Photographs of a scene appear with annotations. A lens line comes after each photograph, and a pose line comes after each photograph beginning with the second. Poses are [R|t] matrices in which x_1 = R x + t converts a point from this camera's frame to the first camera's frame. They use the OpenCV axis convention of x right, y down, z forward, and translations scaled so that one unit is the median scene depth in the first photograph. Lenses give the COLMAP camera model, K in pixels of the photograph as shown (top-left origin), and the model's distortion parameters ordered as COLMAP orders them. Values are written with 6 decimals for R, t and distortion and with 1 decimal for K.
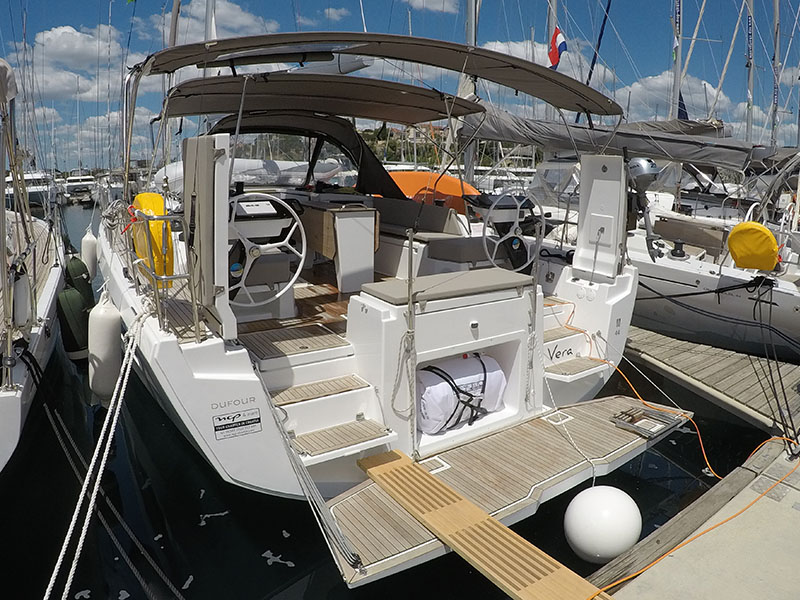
lens RADIAL K [[548.6, 0, 400.0], [0, 548.6, 300.0], [0, 0, 1]] dist [-0.224629, 0.002569]
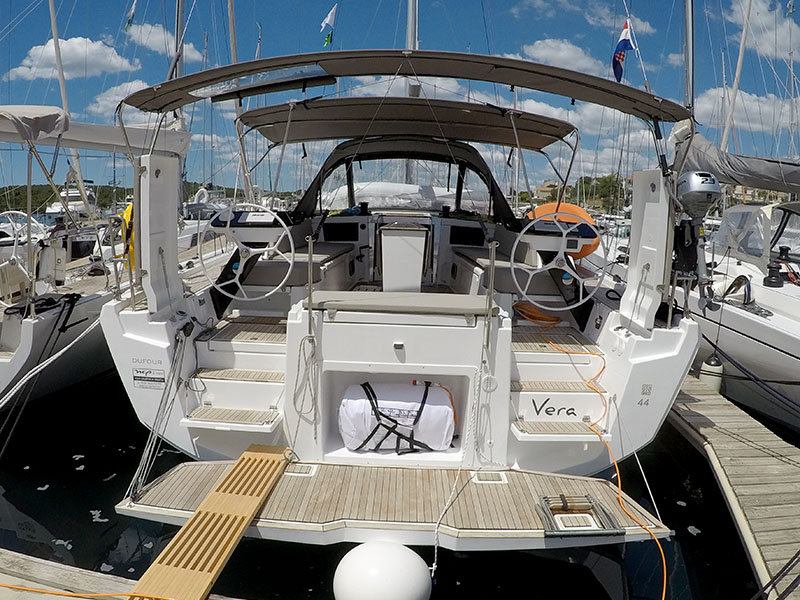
lens RADIAL K [[538.0, 0, 400.7], [0, 538.0, 342.3], [0, 0, 1]] dist [-0.221761, 0.001473]
pose [[0.811650, 0.154060, -0.563462, 0.637380], [-0.154959, 0.986821, 0.046600, -0.003854], [0.563216, 0.049490, 0.824826, 0.238378]]
